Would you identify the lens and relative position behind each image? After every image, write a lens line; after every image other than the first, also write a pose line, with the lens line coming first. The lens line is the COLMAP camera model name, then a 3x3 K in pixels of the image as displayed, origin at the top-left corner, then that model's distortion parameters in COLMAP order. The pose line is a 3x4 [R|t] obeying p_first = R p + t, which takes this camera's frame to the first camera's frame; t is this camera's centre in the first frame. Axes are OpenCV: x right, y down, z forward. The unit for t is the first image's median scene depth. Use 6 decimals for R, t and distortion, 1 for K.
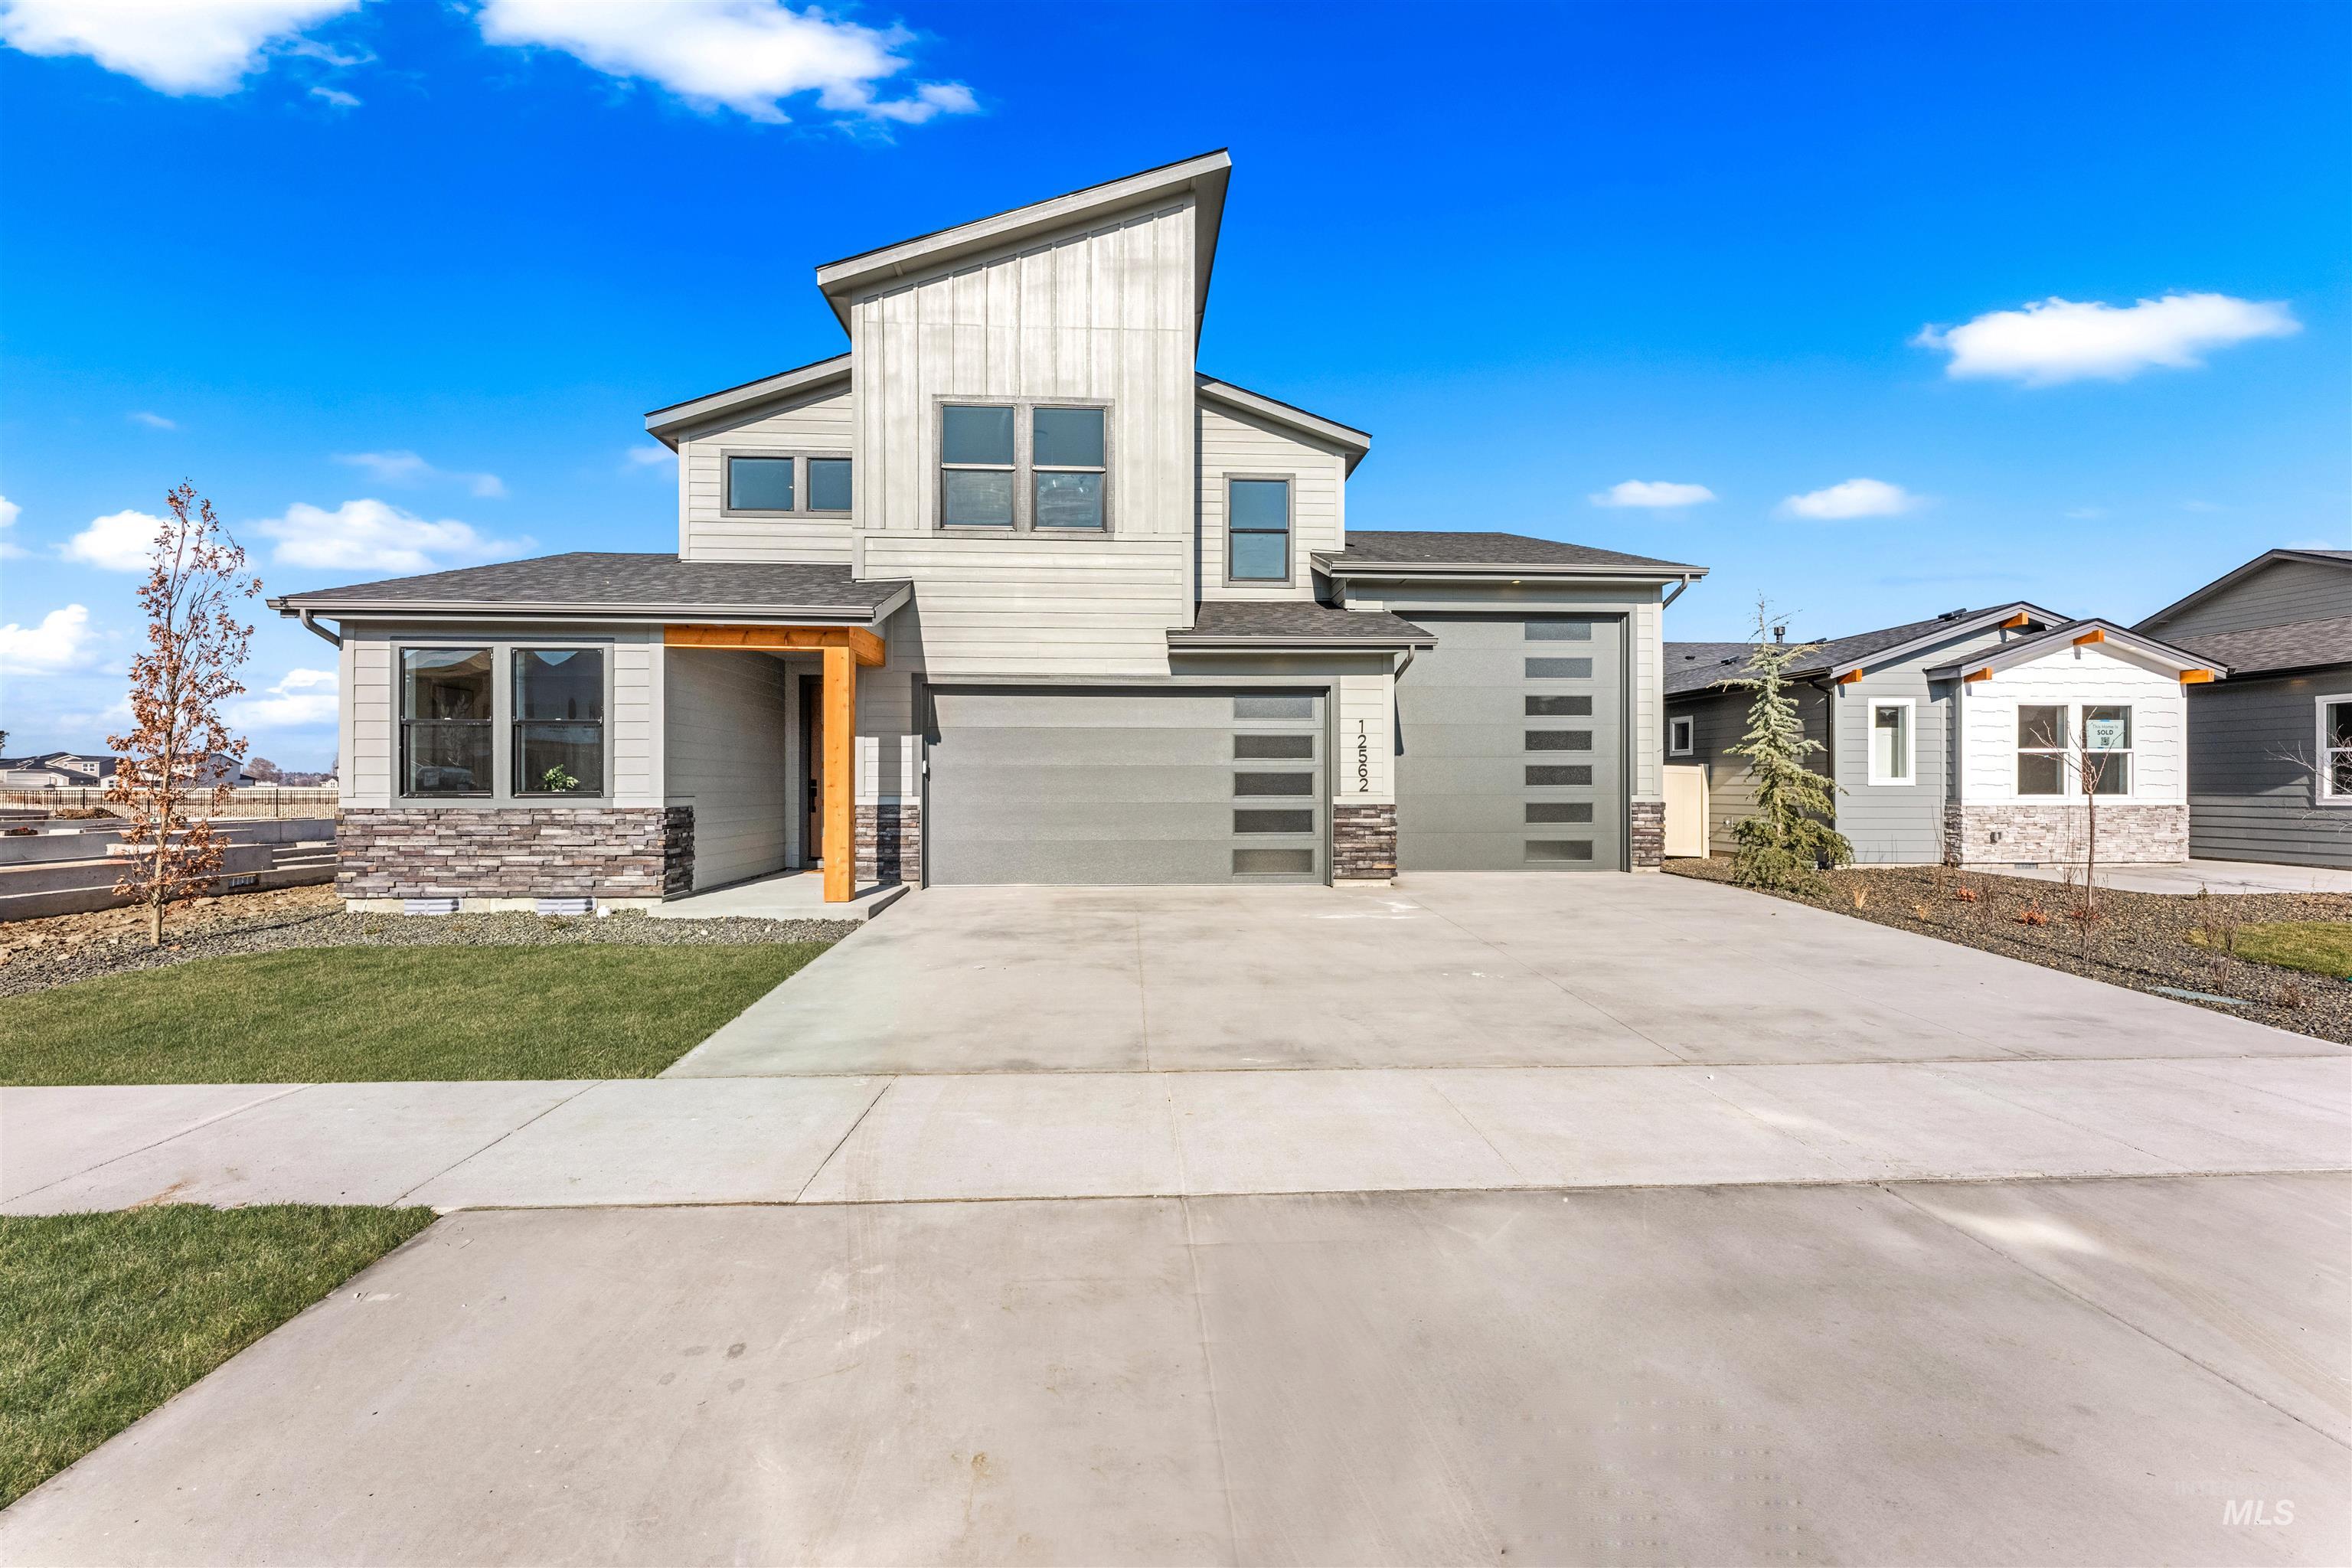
lens RADIAL K [[942.5, 0, 1176.0], [0, 942.5, 784.0], [0, 0, 1]] dist [-0.001470, -0.000211]
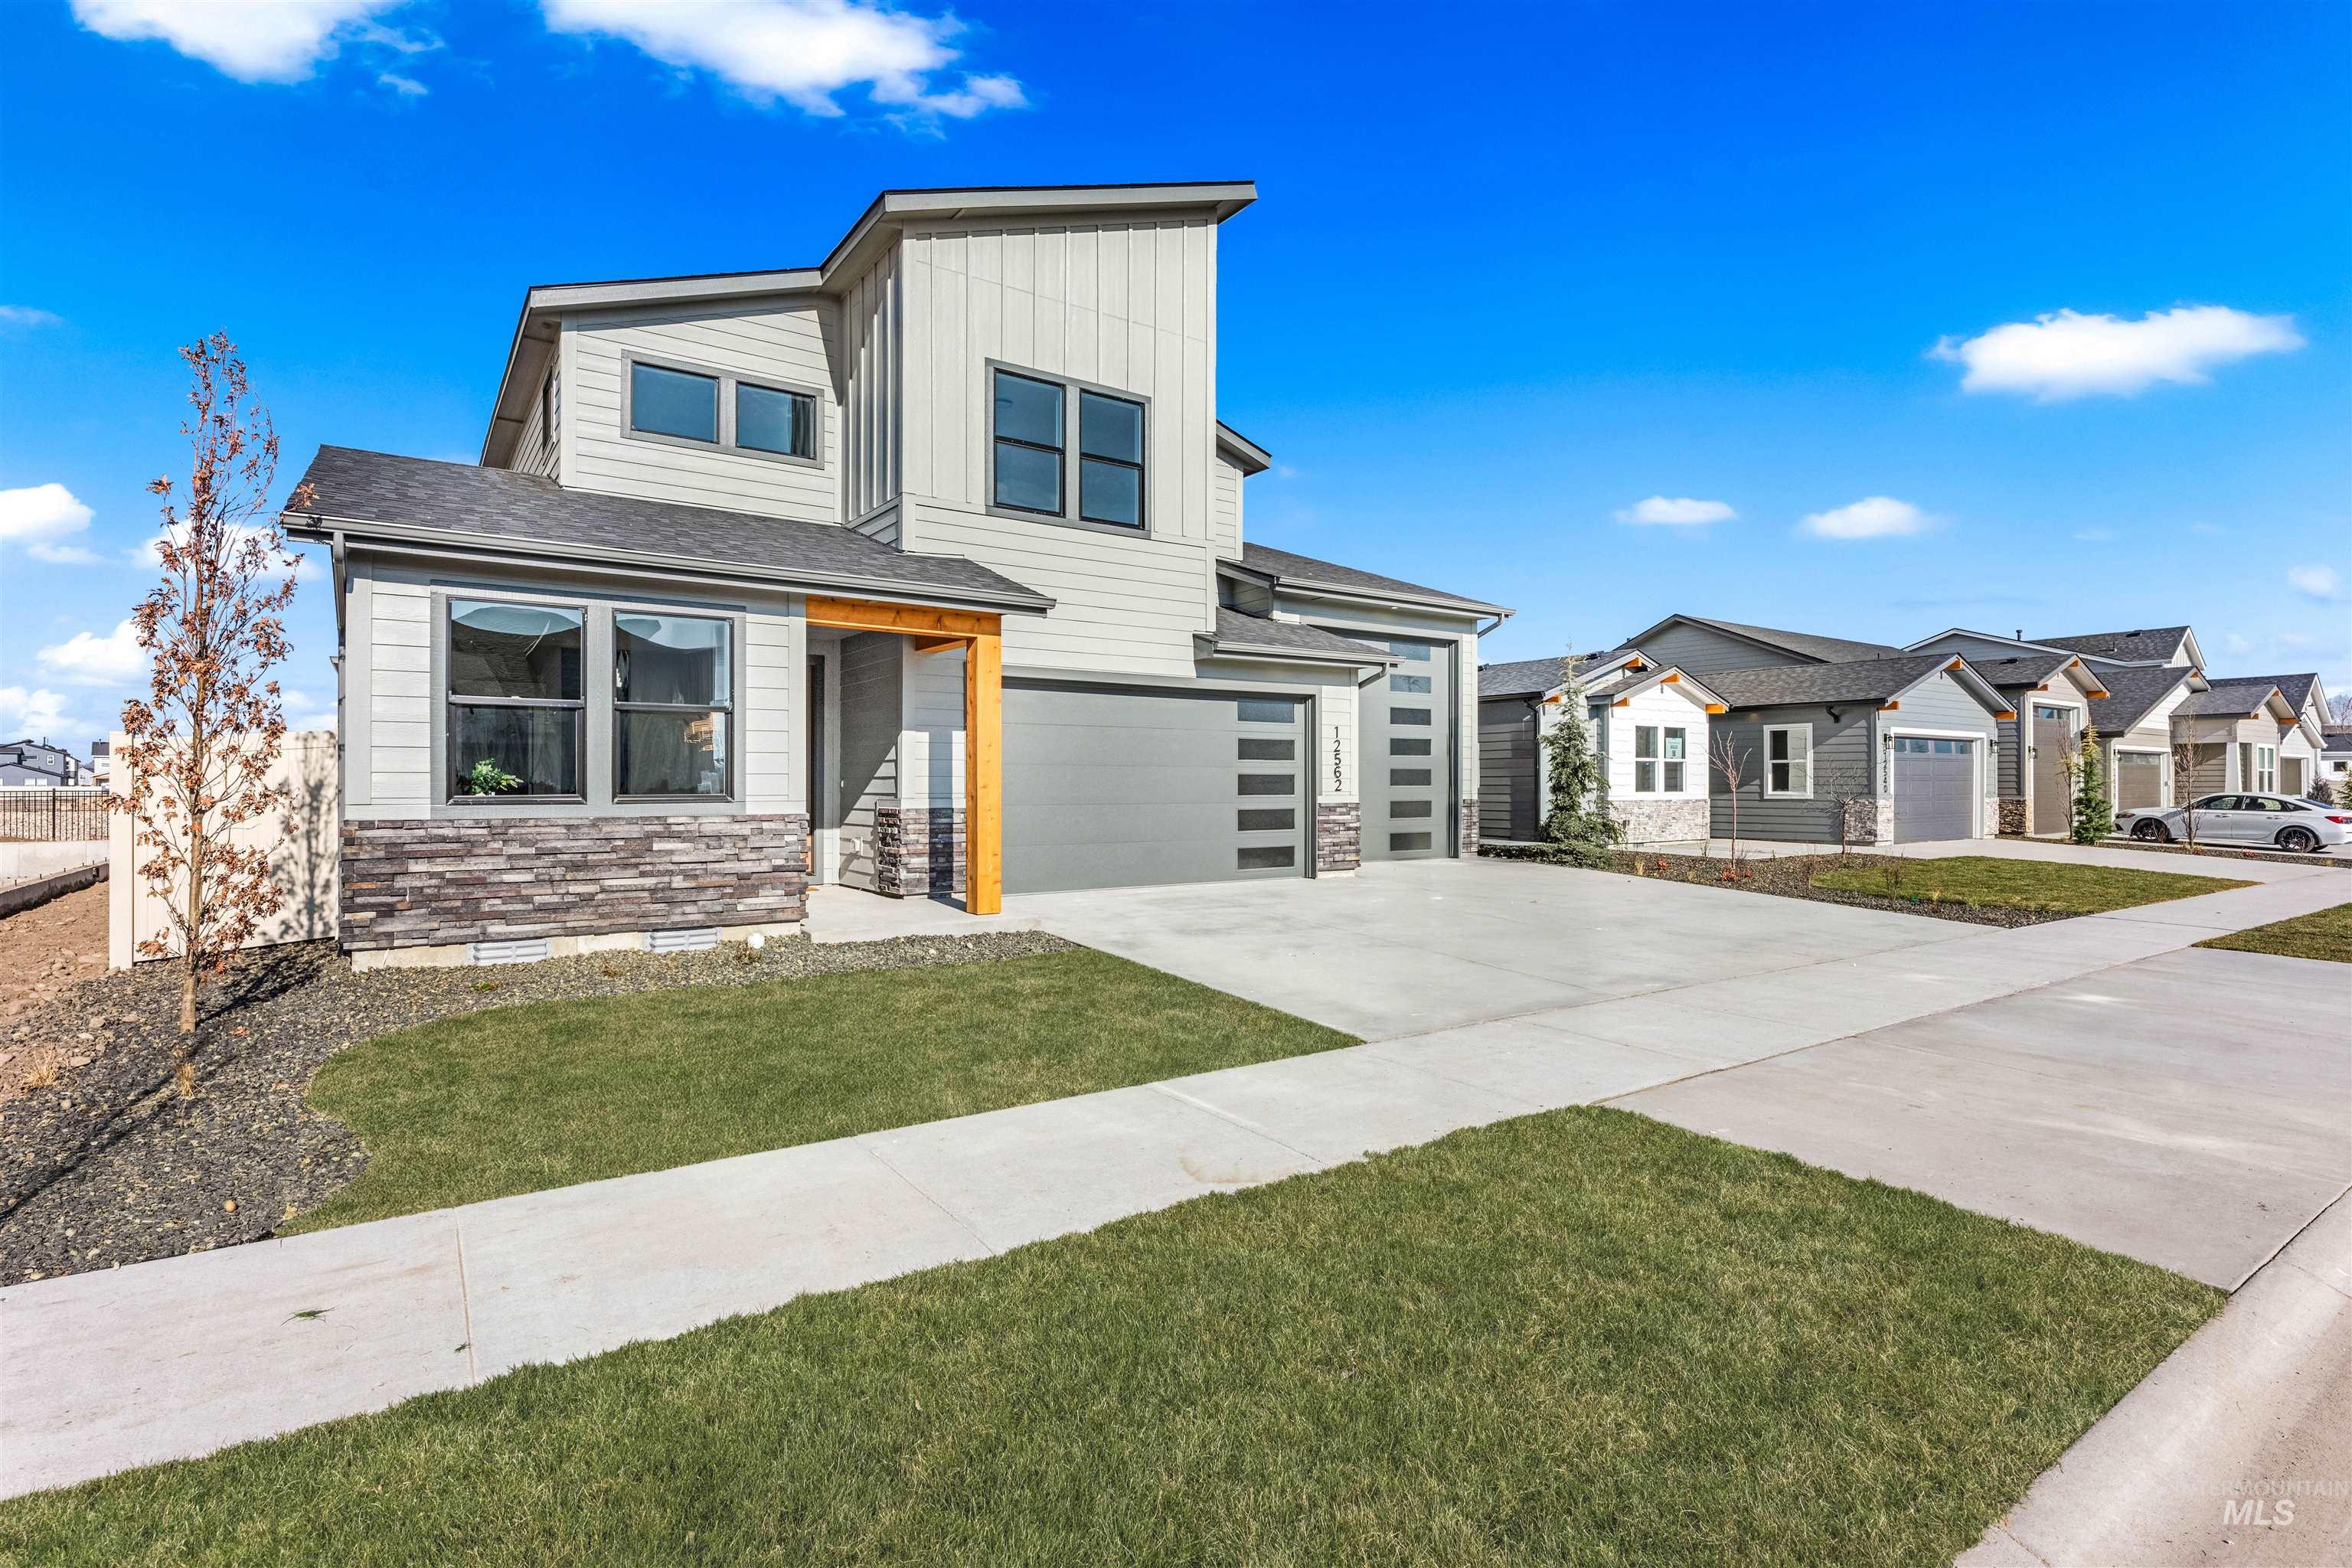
lens RADIAL K [[1113.3, 0, 1176.0], [0, 1113.3, 784.0], [0, 0, 1]] dist [-0.000635, 0.000015]
pose [[0.852050, -0.000113, 0.523460, -0.658186], [-0.000324, 1.000000, 0.000743, -0.001645], [-0.523460, -0.000802, 0.852050, -0.014074]]
